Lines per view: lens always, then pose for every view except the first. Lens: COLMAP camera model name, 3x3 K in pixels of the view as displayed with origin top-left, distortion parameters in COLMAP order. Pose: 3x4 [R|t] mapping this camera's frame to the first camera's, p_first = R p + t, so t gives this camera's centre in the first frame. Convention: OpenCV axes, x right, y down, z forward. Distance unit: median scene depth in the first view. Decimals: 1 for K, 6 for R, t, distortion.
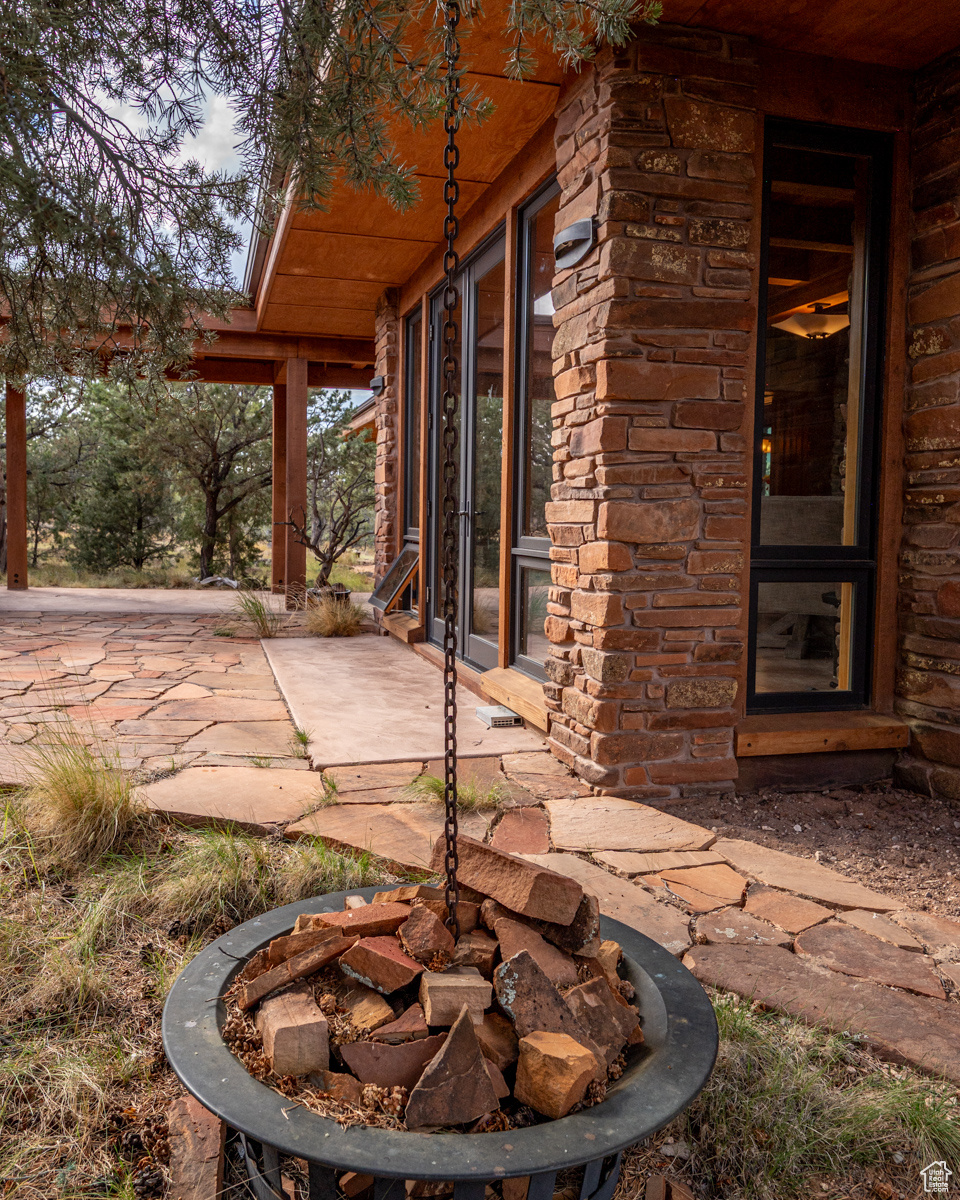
lens RADIAL K [[949.3, 0, 490.2], [0, 949.3, 565.3], [0, 0, 1]] dist [0.008737, 0.001125]
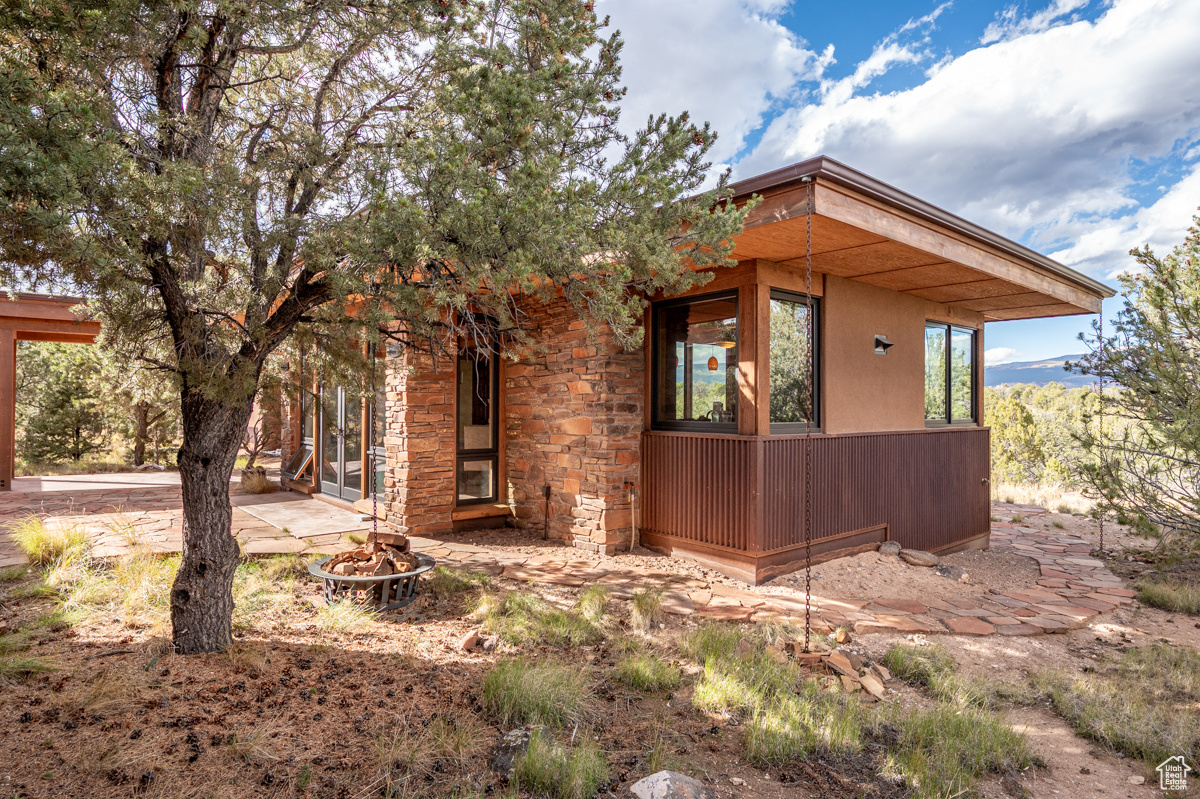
lens RADIAL K [[644.3, 0, 598.2], [0, 644.3, 399.1], [0, 0, 1]] dist [-0.007811, 0.000905]
pose [[0.911552, -0.007570, 0.411116, -0.149496], [0.030913, 0.998263, -0.050159, -0.064503], [-0.410022, 0.058431, 0.910202, -1.021925]]
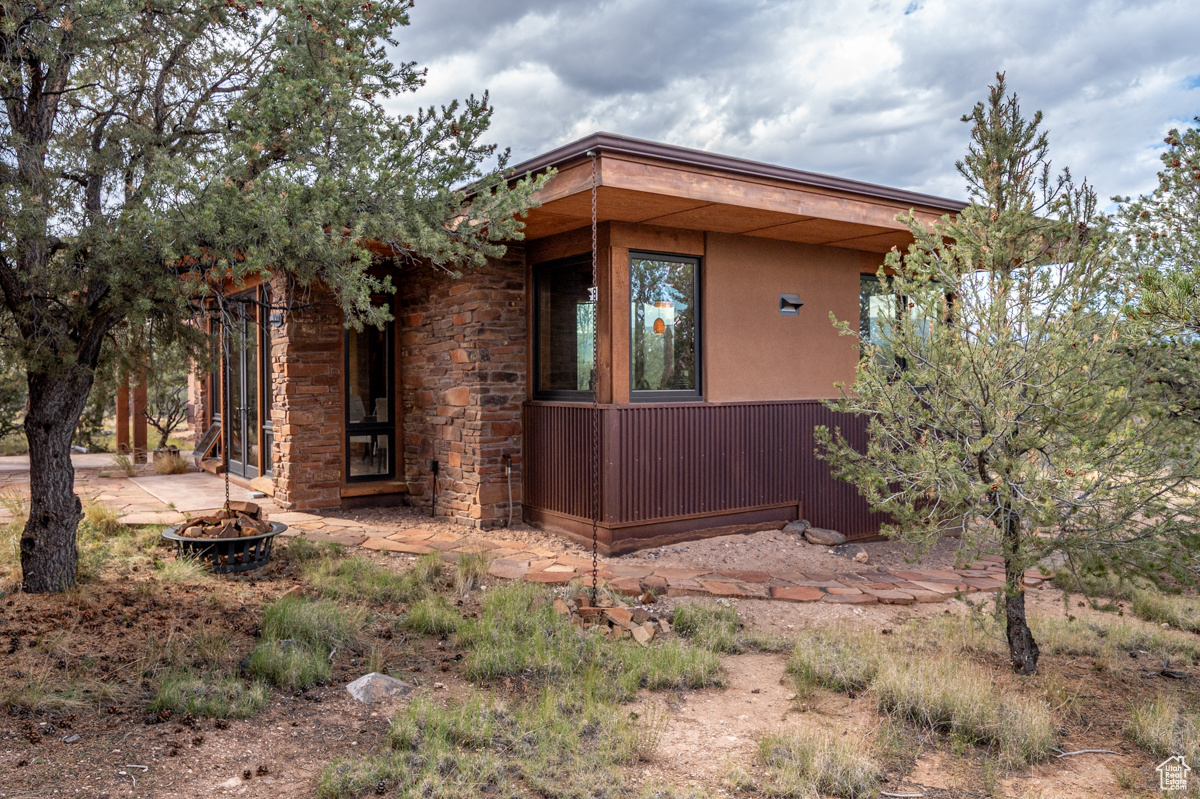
lens RADIAL K [[847.8, 0, 591.1], [0, 847.8, 388.5], [0, 0, 1]] dist [-0.009720, -0.001078]
pose [[0.944424, -0.026212, 0.327682, 0.135563], [0.037828, 0.998860, -0.029126, -0.023539], [-0.326545, 0.039903, 0.944339, -1.604302]]
